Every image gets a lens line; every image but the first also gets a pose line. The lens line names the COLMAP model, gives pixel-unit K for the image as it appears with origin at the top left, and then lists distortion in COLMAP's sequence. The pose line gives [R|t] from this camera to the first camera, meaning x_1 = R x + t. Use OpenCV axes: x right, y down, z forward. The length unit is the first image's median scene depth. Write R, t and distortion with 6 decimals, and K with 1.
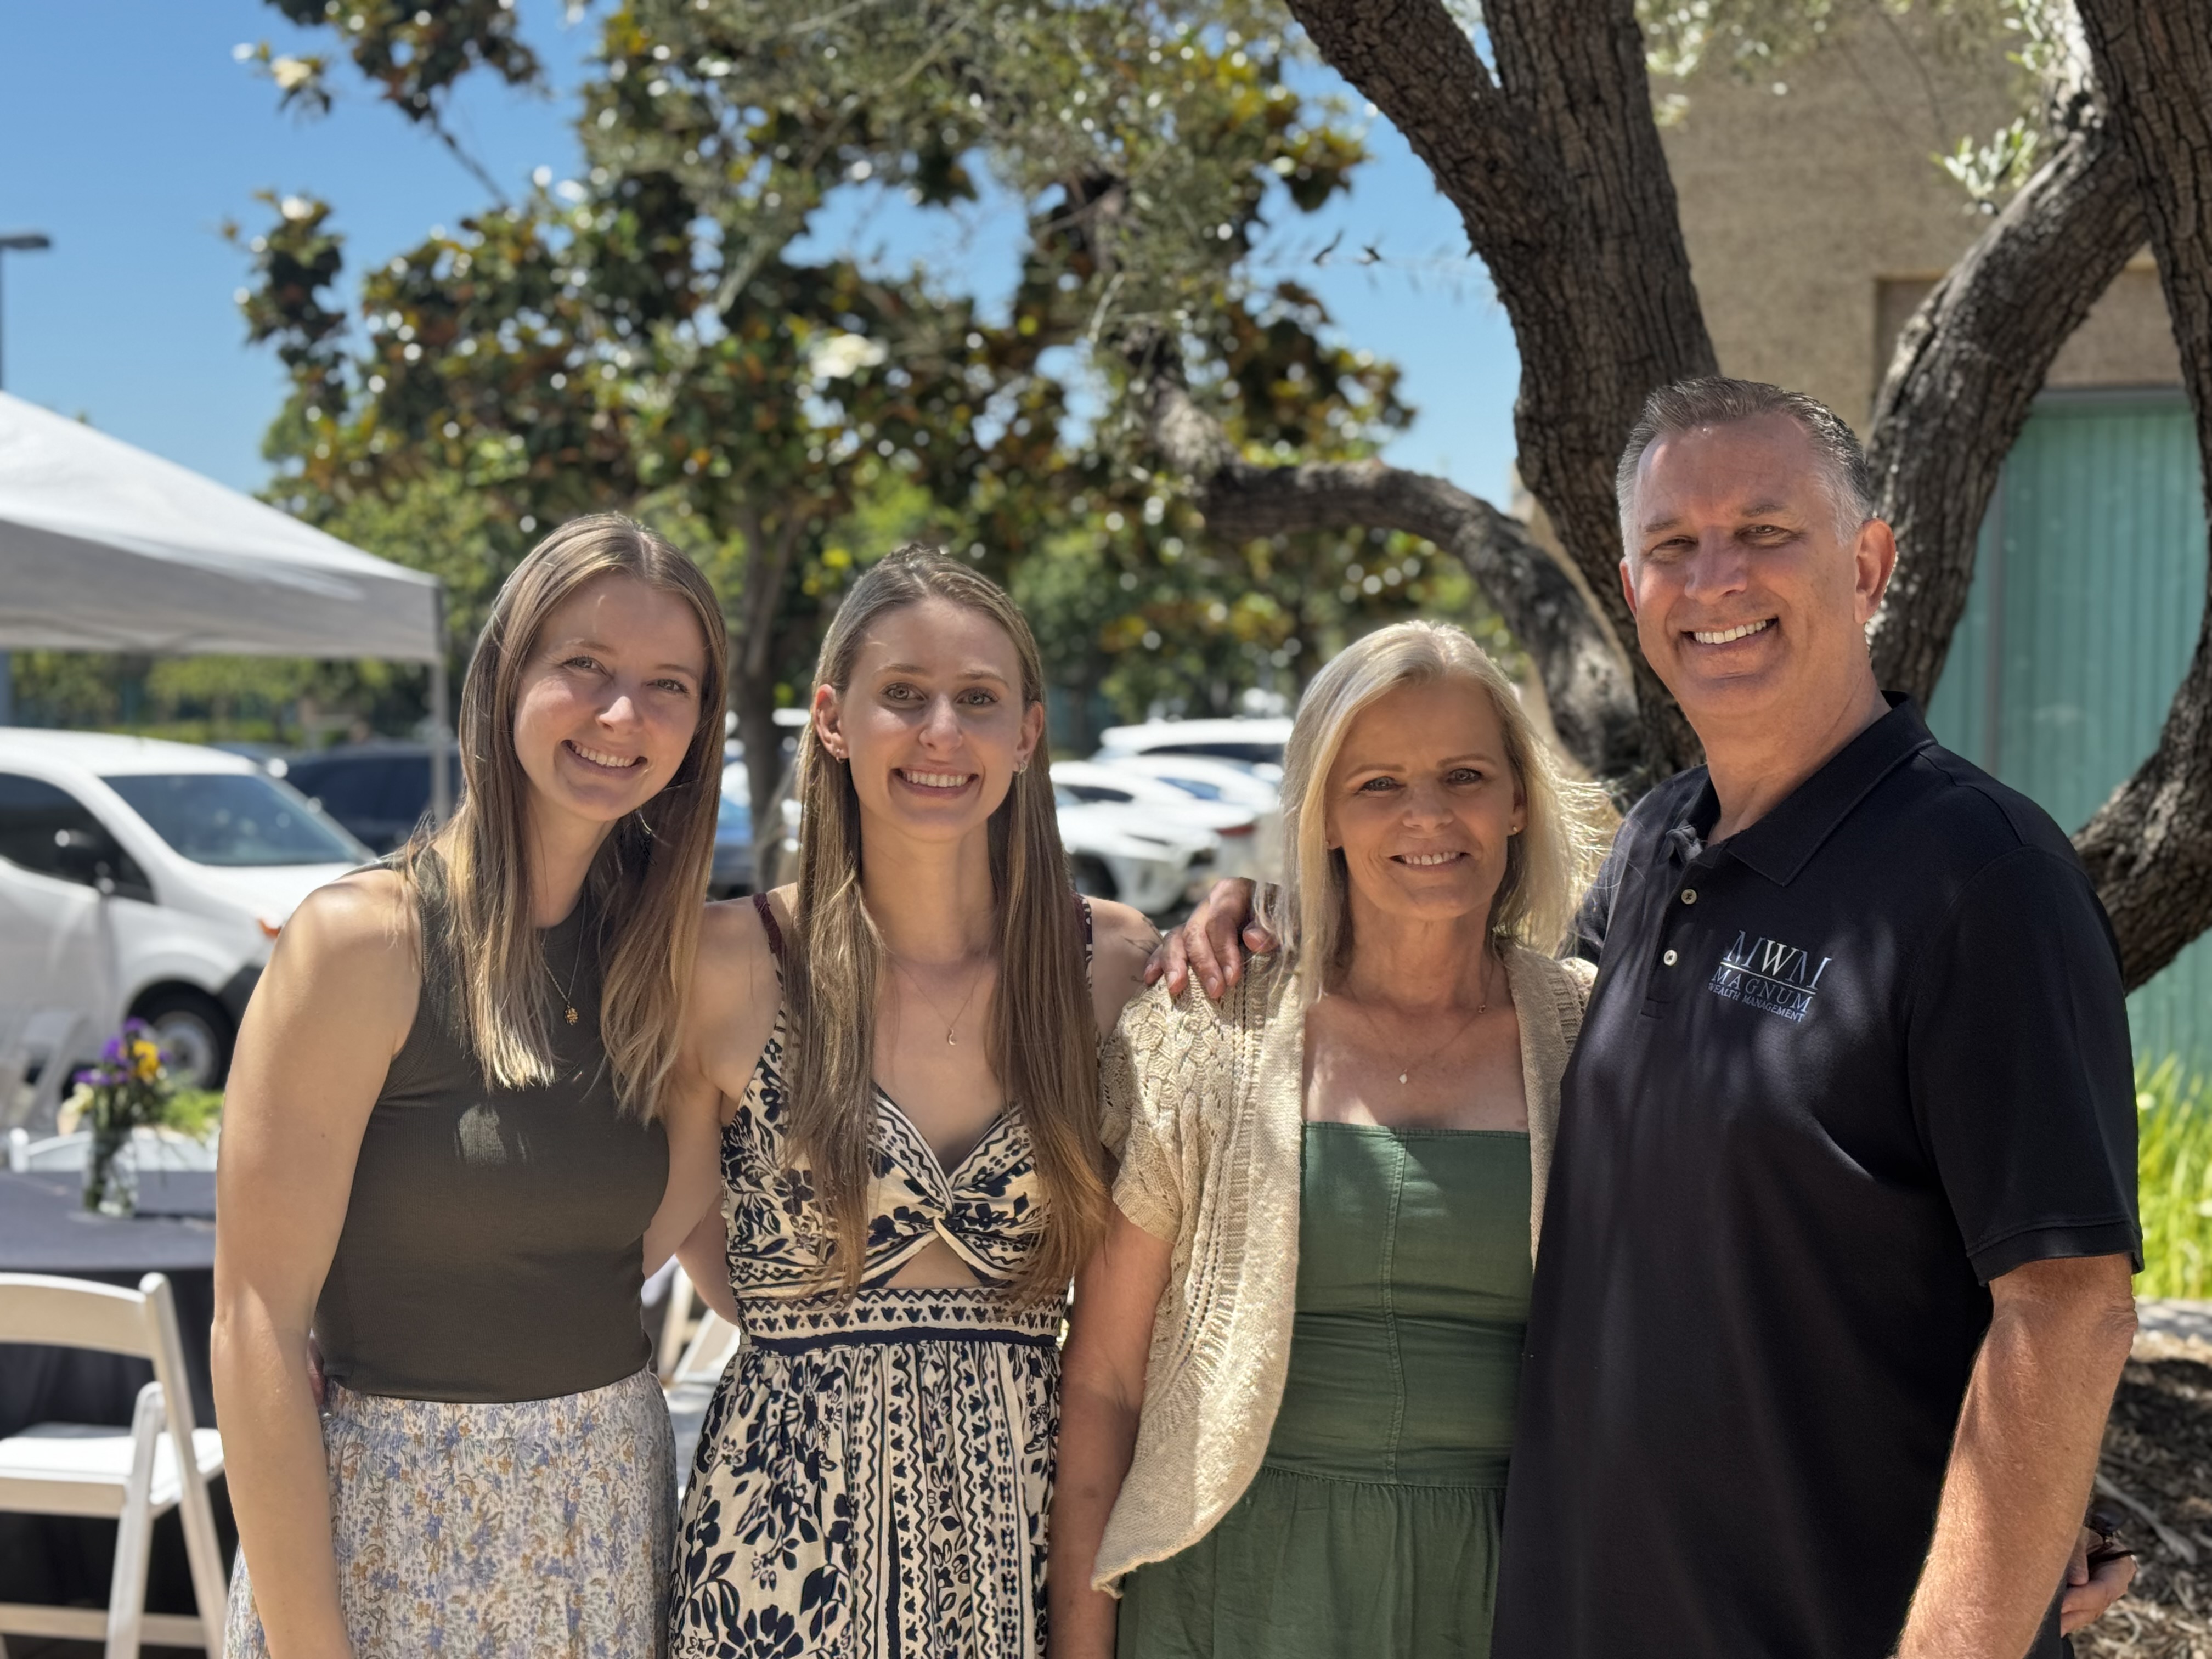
lens RADIAL K [[3237.3, 0, 1106.0], [0, 3237.3, 829.5], [0, 0, 1]] dist [0.179494, -0.372547]
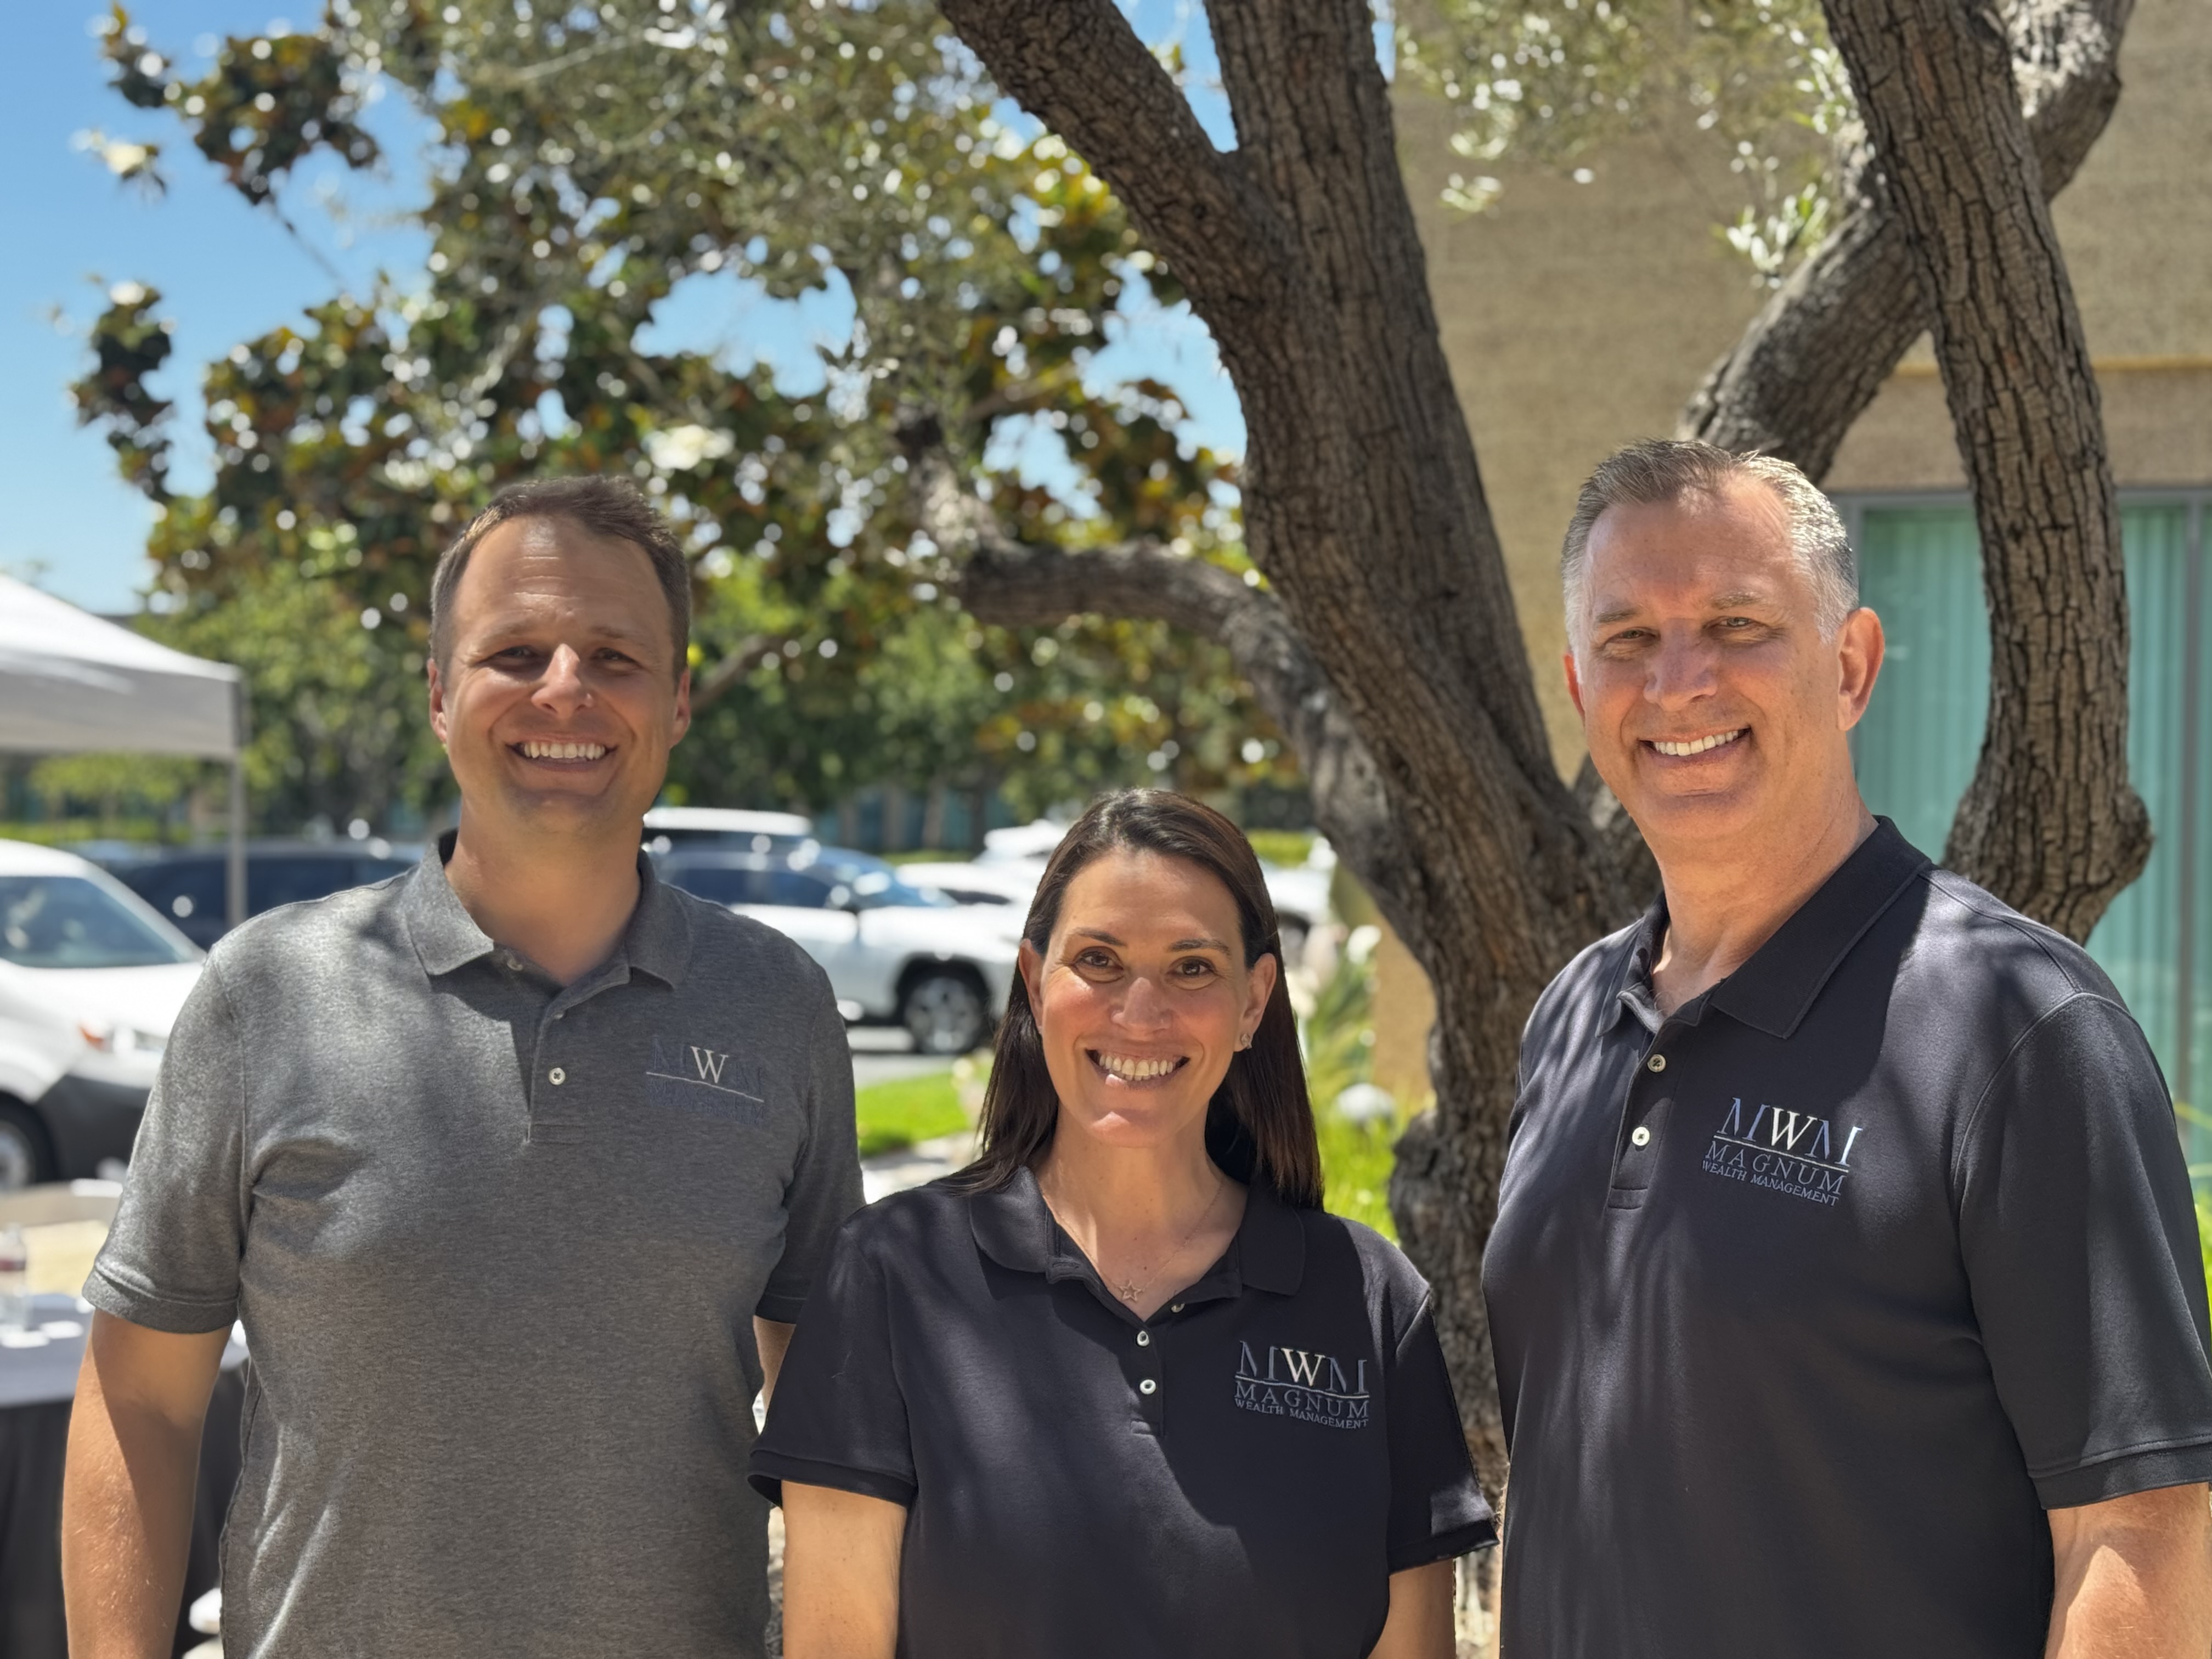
lens RADIAL K [[3222.4, 0, 1106.0], [0, 3222.4, 829.5], [0, 0, 1]] dist [0.117361, 0.018313]
pose [[0.999687, 0.005044, 0.024501, 0.054977], [-0.004262, 0.999482, -0.031886, -0.002228], [-0.024649, 0.031771, 0.999191, 0.083556]]
